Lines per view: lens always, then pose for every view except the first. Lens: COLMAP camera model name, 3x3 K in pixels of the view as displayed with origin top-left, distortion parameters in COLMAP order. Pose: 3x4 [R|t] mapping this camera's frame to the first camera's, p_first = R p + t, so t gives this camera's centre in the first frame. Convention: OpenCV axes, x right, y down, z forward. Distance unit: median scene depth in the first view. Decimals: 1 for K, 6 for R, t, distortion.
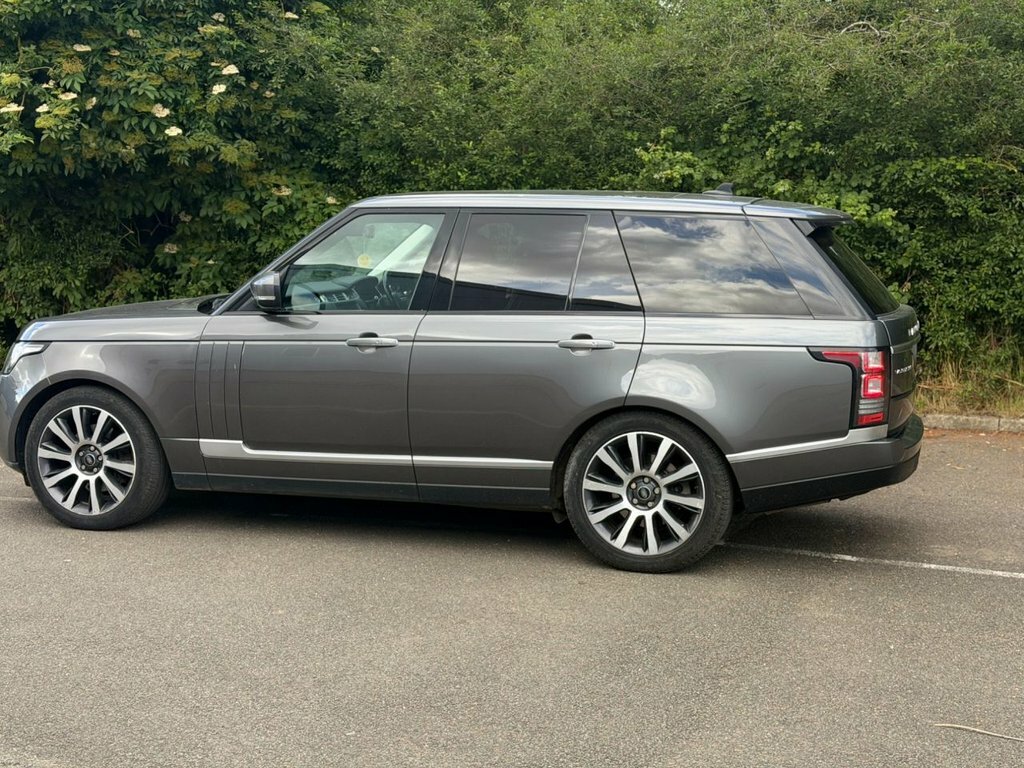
lens RADIAL K [[1431.8, 0, 524.1], [0, 1431.8, 409.9], [0, 0, 1]] dist [0.095026, 0.000000]
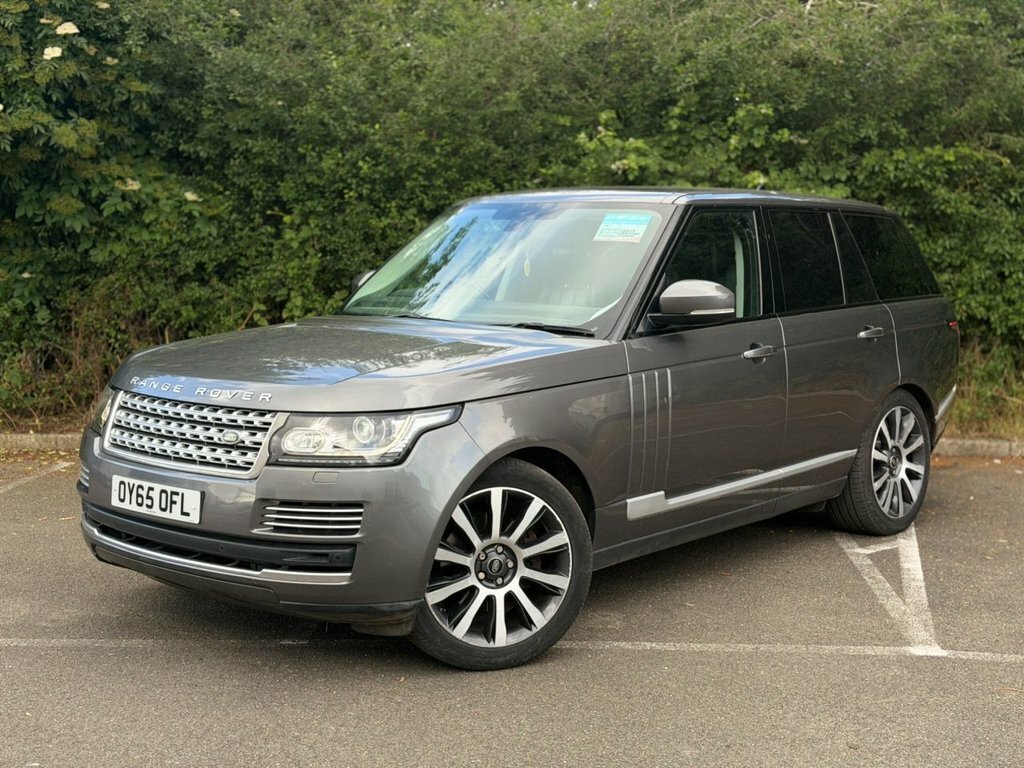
lens RADIAL K [[1431.8, 0, 530.5], [0, 1431.8, 371.0], [0, 0, 1]] dist [0.095026, 0.000000]
pose [[0.975339, -0.028509, 0.218864, -0.138299], [0.034478, 0.999129, -0.023500, -0.025343], [-0.218004, 0.030467, 0.975472, 0.194089]]
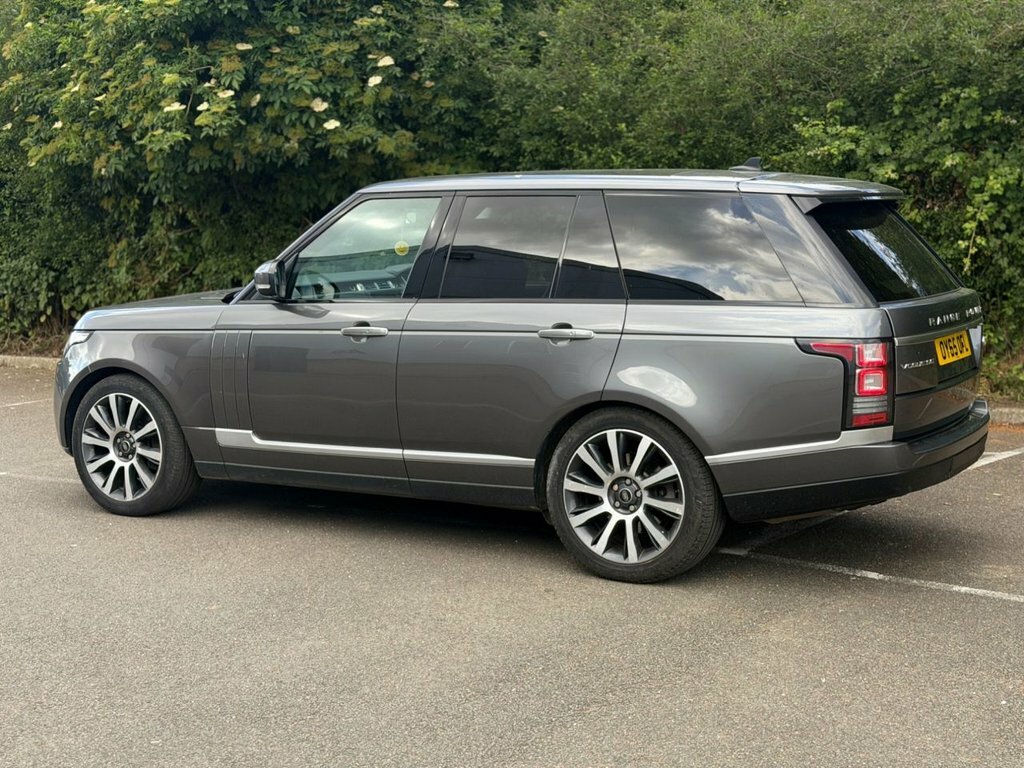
lens RADIAL K [[1431.8, 0, 515.9], [0, 1431.8, 395.7], [0, 0, 1]] dist [0.095026, 0.000000]
pose [[0.970288, 0.012753, -0.241617, 0.131634], [-0.013574, 0.999906, -0.001734, -0.002026], [0.241572, 0.004962, 0.970370, 0.050771]]
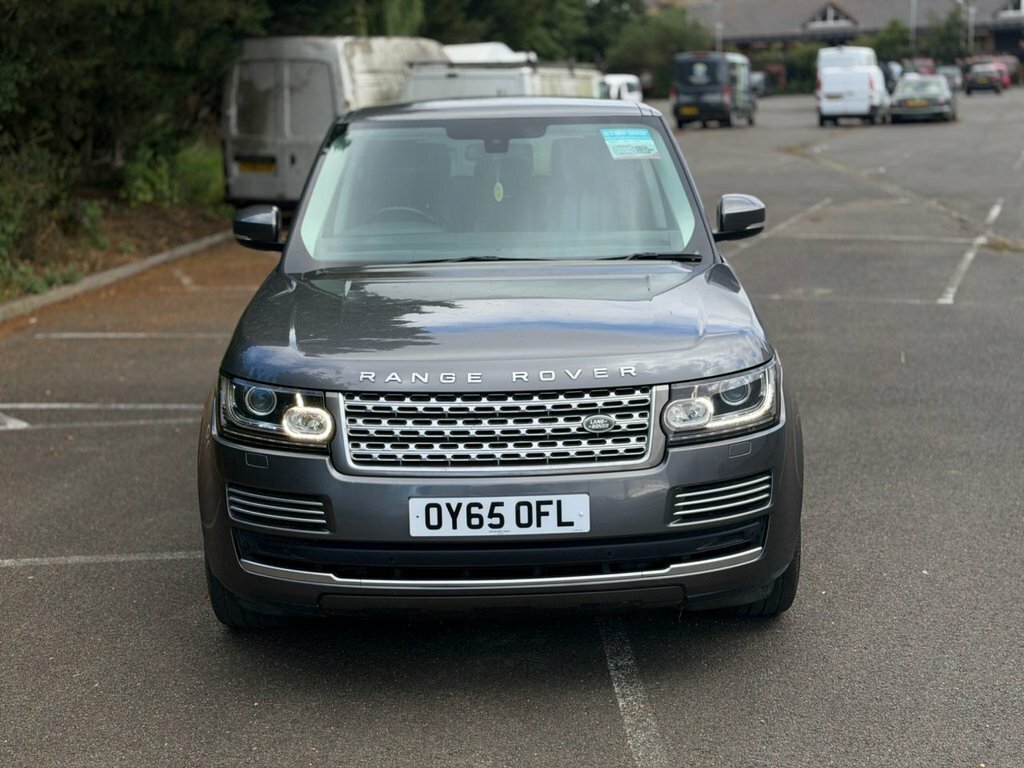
lens RADIAL K [[1431.8, 0, 511.9], [0, 1431.8, 378.0], [0, 0, 1]] dist [0.095026, 0.000000]
pose [[0.595385, -0.183813, 0.782131, -0.412462], [0.131366, 0.982649, 0.130938, -0.077976], [-0.792629, 0.024787, 0.609201, 0.418030]]
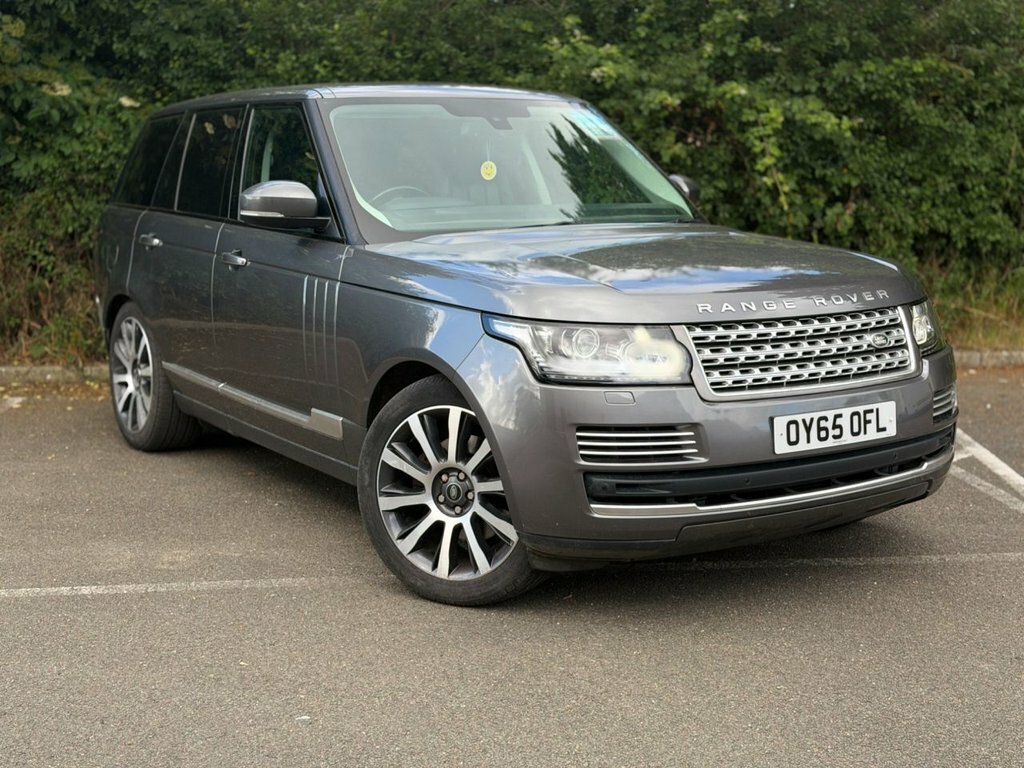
lens RADIAL K [[1431.8, 0, 531.8], [0, 1431.8, 395.1], [0, 0, 1]] dist [0.095026, 0.000000]
pose [[0.924596, -0.067562, 0.374909, -0.247390], [0.054212, 0.997467, 0.046055, -0.023202], [-0.377071, -0.022258, 0.925917, 0.262870]]
